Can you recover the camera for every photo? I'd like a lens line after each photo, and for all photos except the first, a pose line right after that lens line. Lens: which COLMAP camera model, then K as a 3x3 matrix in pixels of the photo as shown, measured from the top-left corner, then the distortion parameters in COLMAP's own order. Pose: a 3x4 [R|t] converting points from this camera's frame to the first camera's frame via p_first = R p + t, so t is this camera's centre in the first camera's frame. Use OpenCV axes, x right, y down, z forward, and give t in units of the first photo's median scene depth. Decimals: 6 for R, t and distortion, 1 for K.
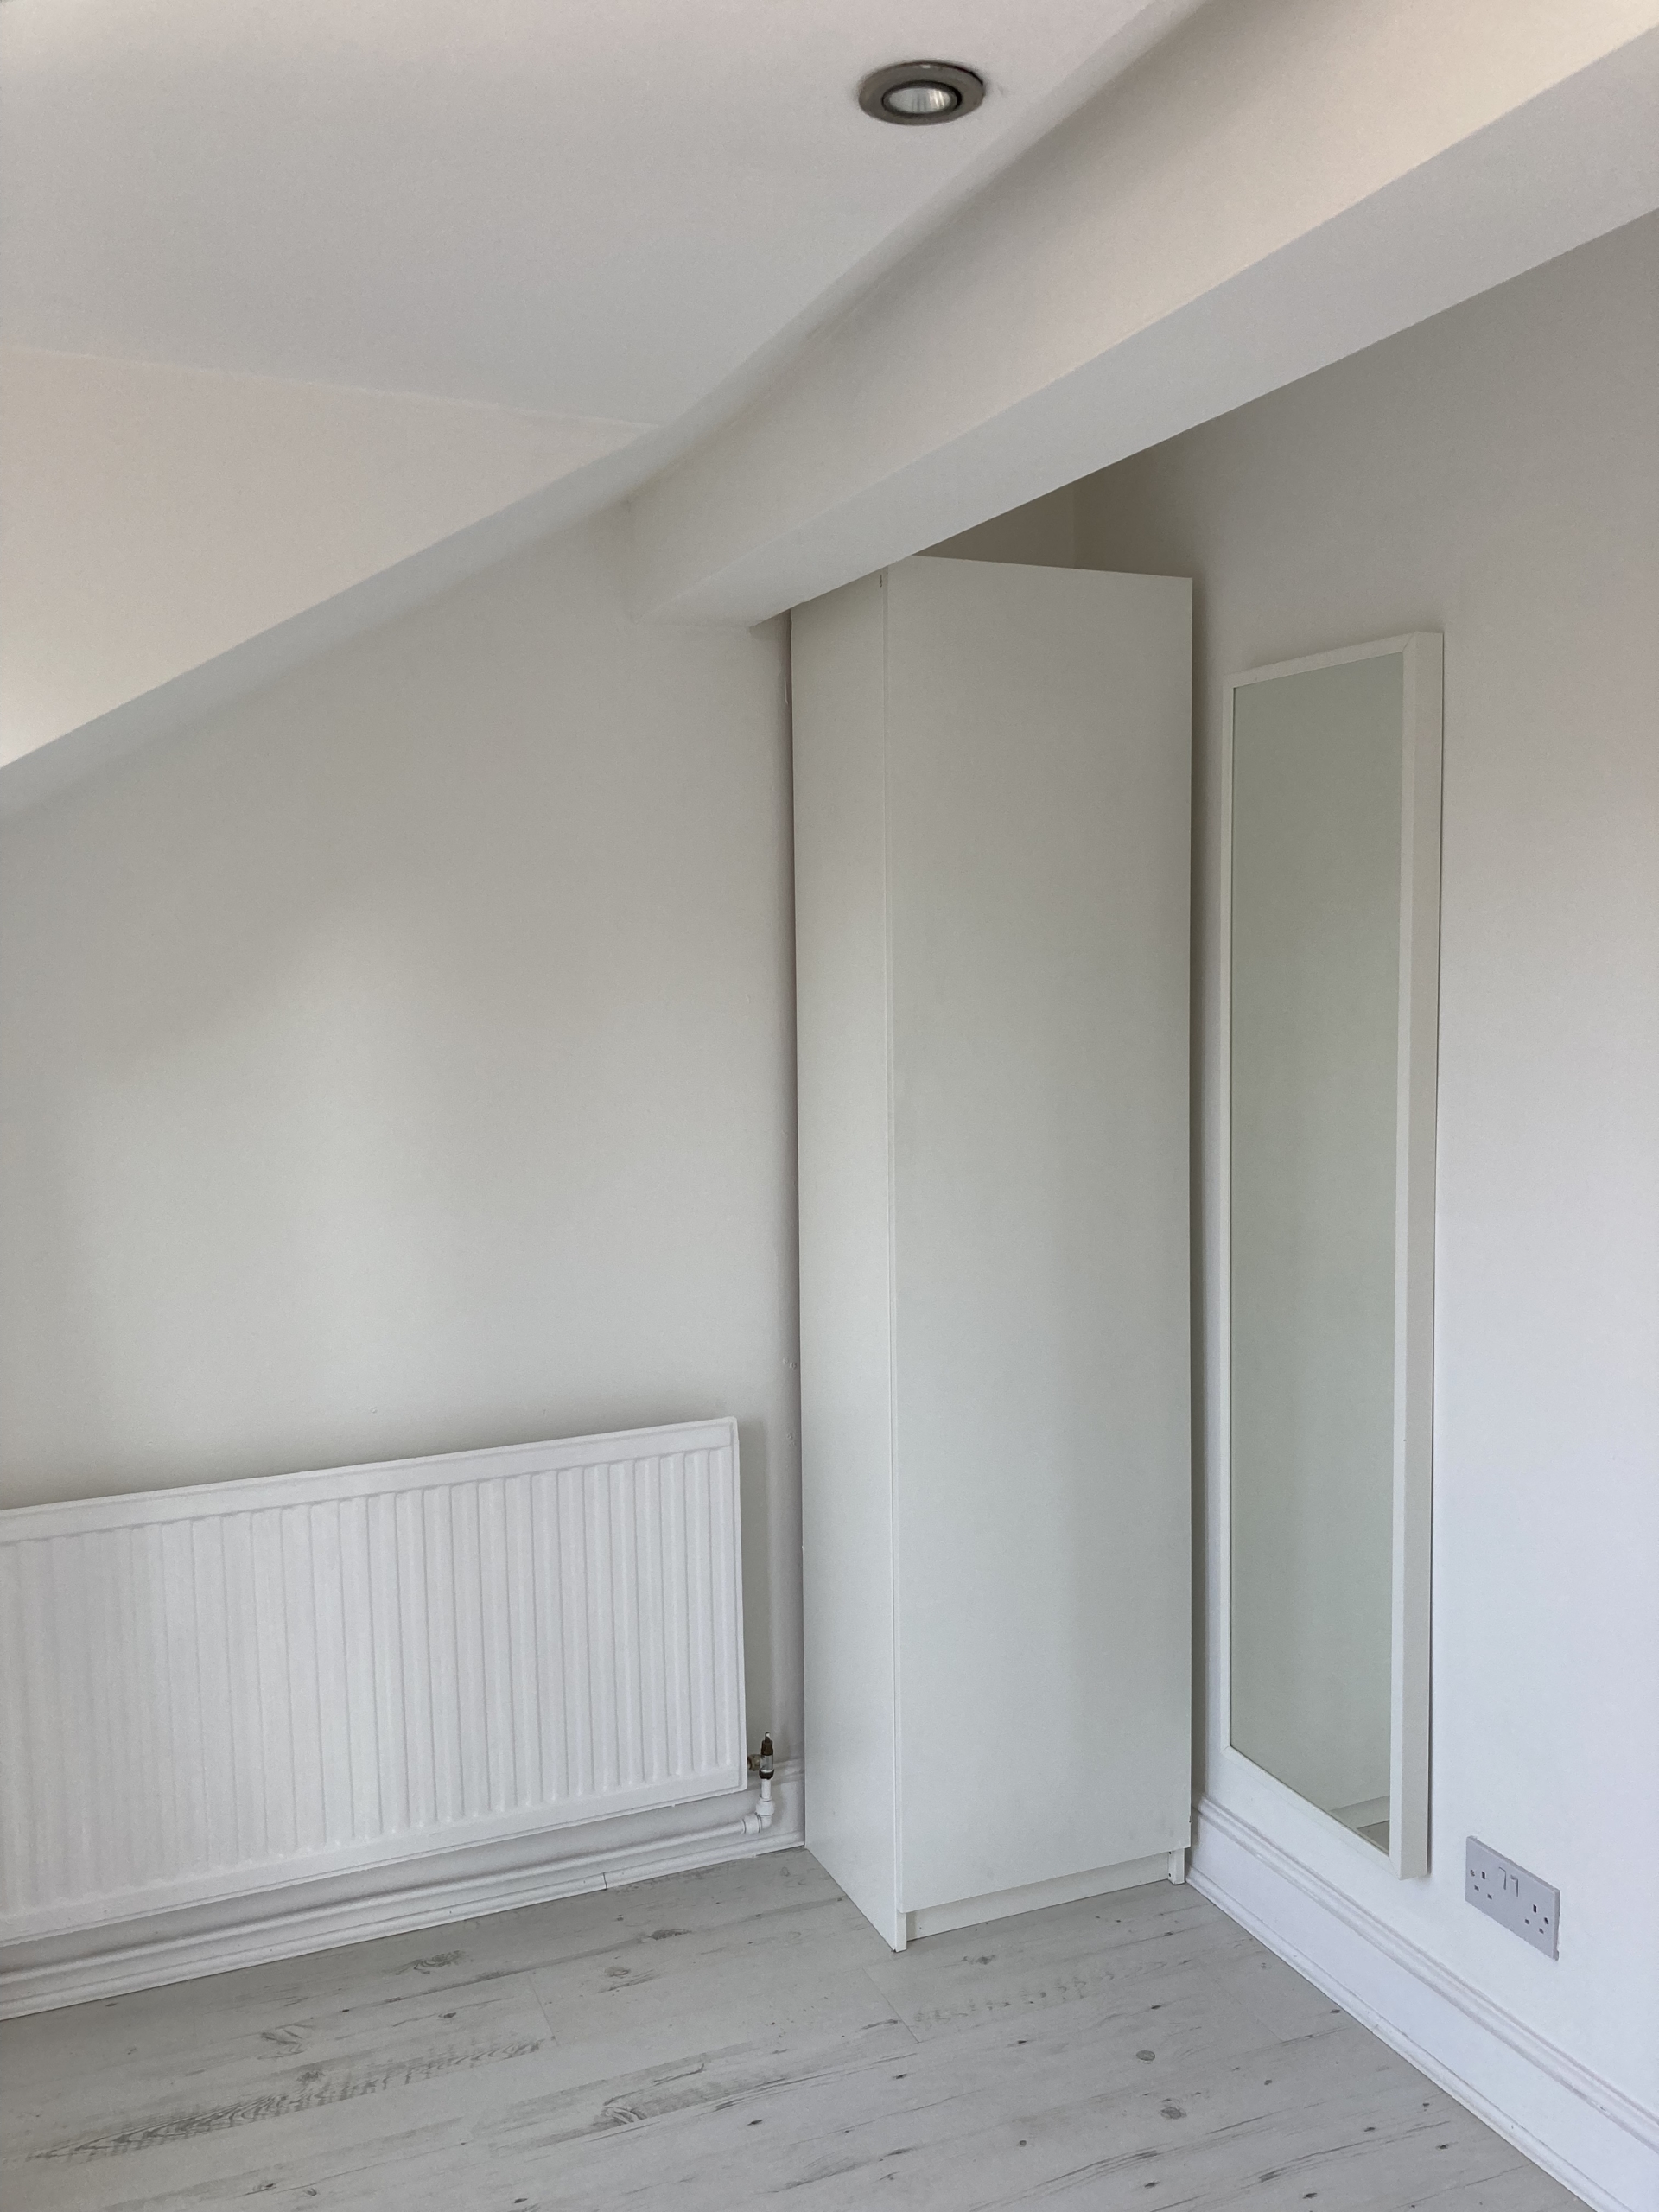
lens RADIAL K [[1820.8, 0, 830.4], [0, 1820.8, 1107.5], [0, 0, 1]] dist [0.043895, -0.049878]
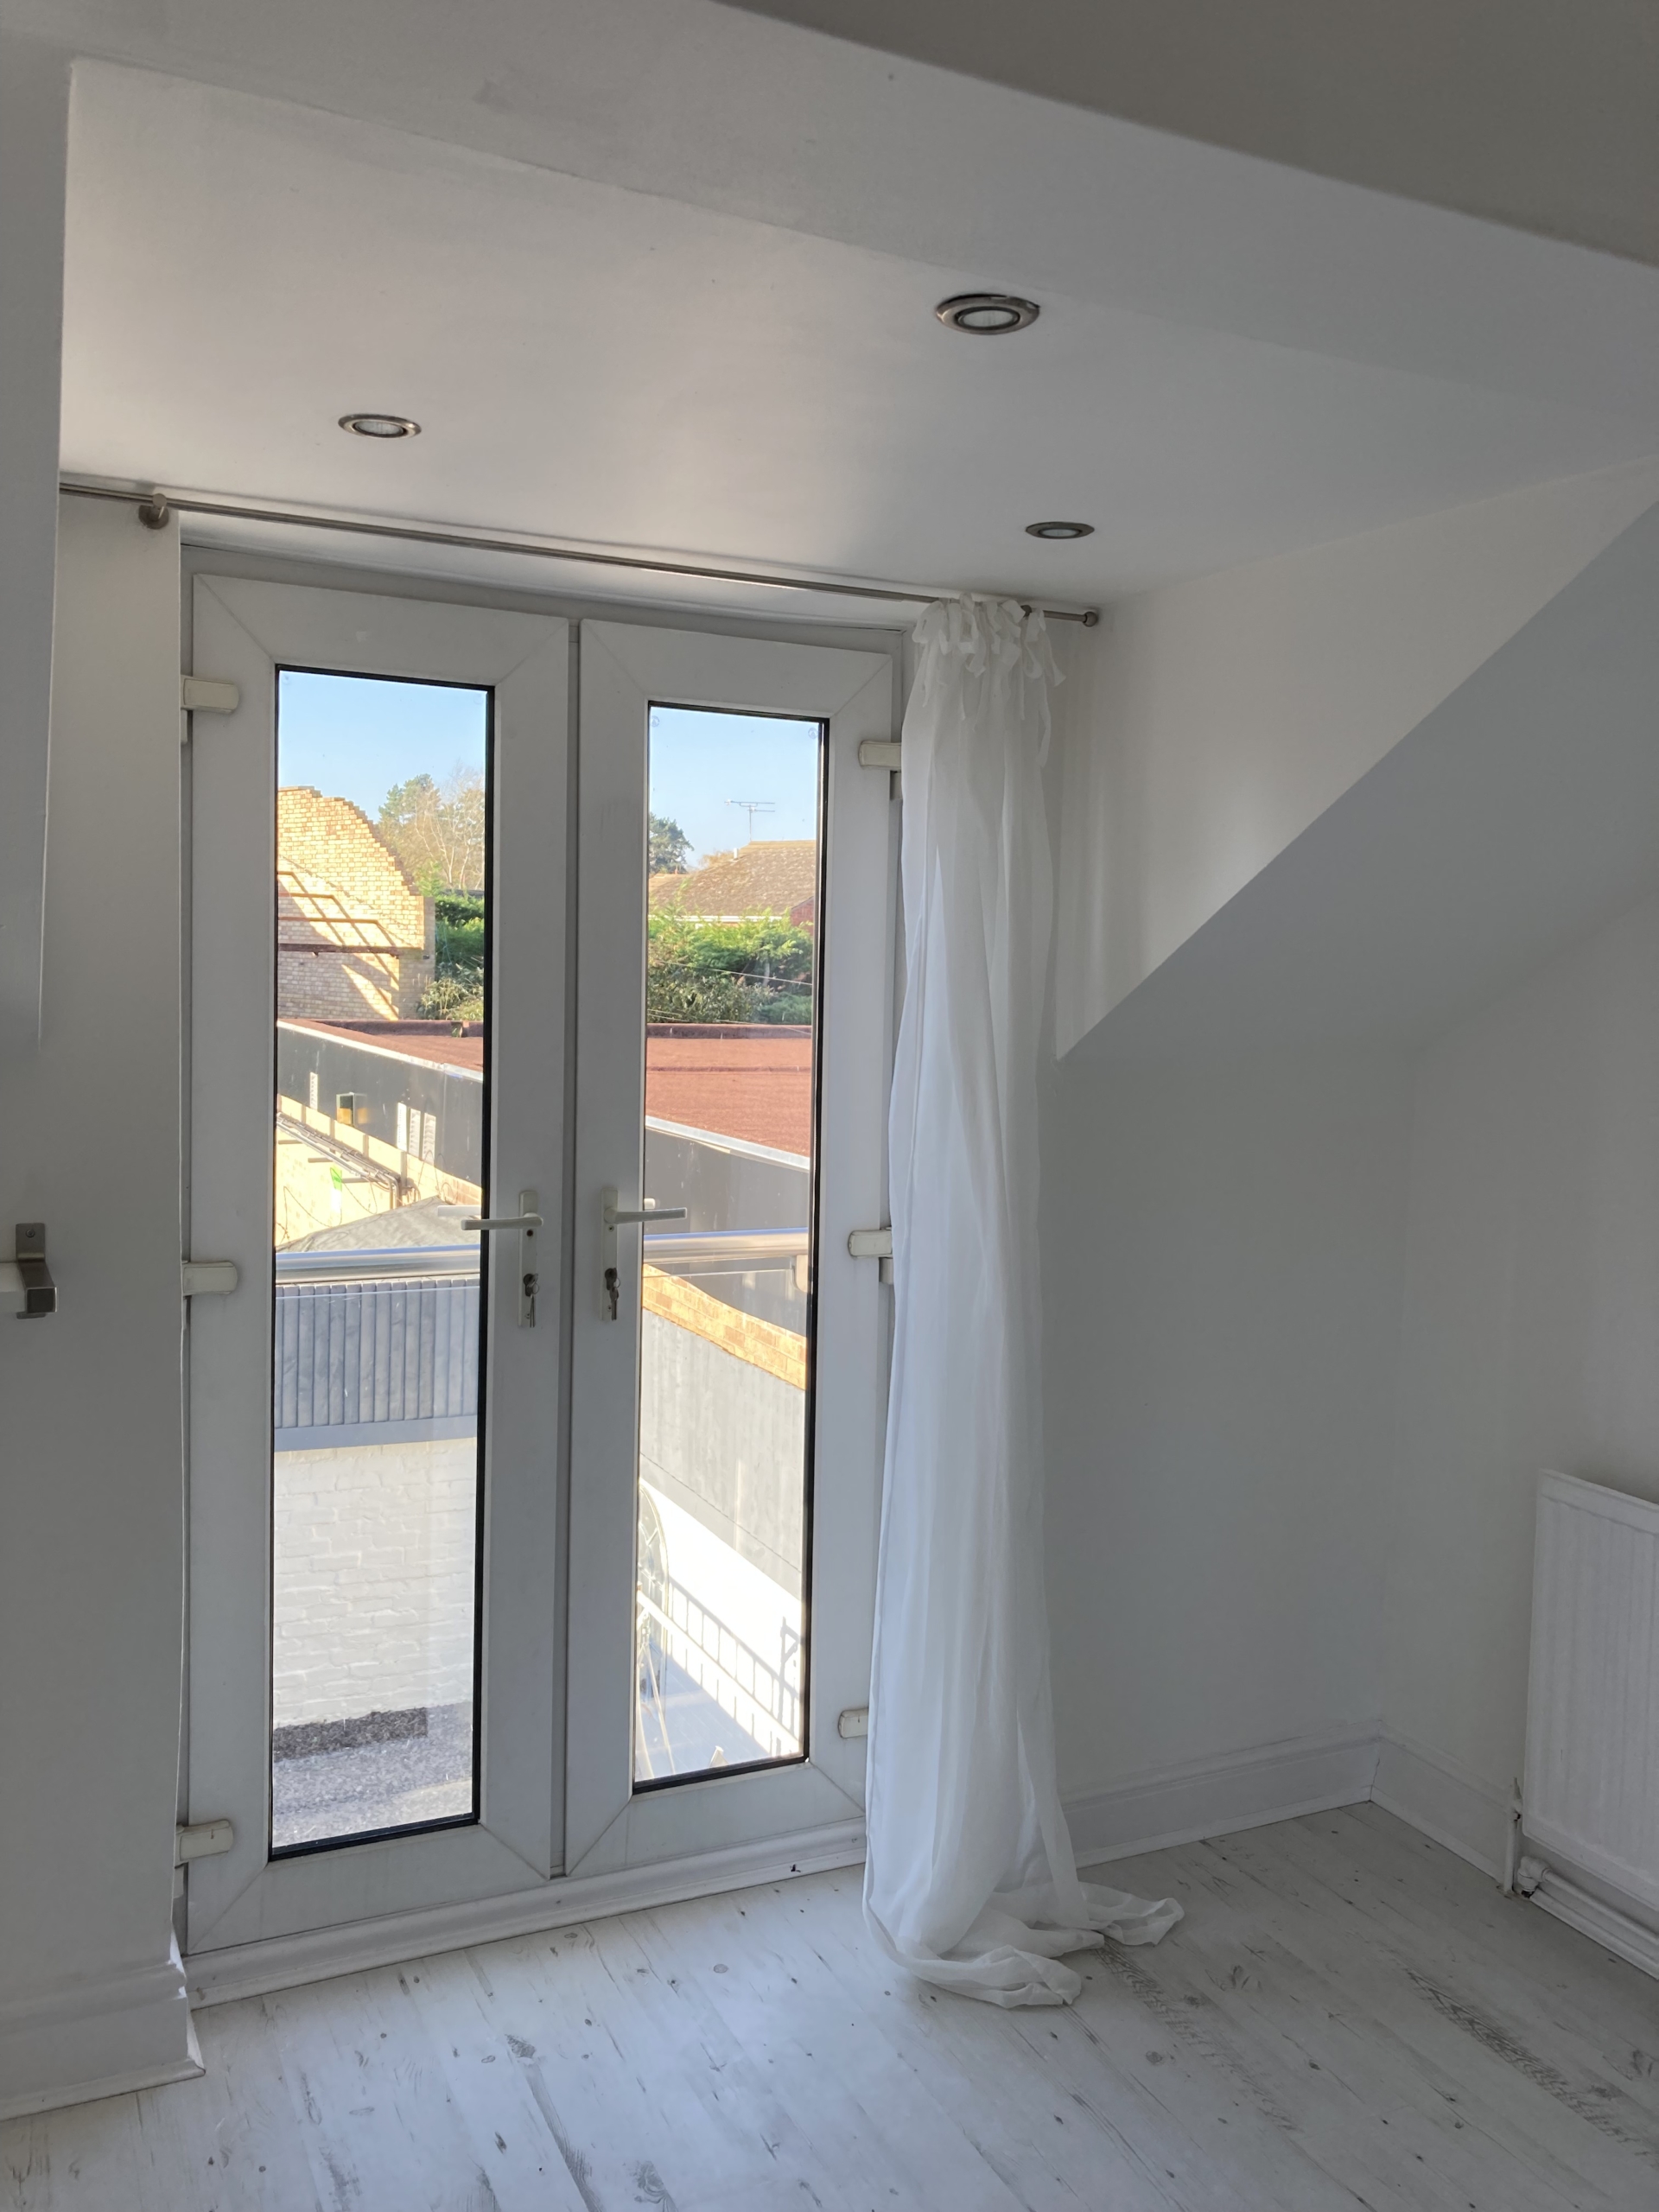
lens RADIAL K [[1820.8, 0, 833.9], [0, 1820.8, 1107.7], [0, 0, 1]] dist [0.043895, -0.049878]
pose [[0.046383, 0.093186, -0.994568, 0.688683], [-0.109083, 0.990158, 0.087685, -0.065752], [0.992950, 0.104423, 0.056091, 0.465929]]
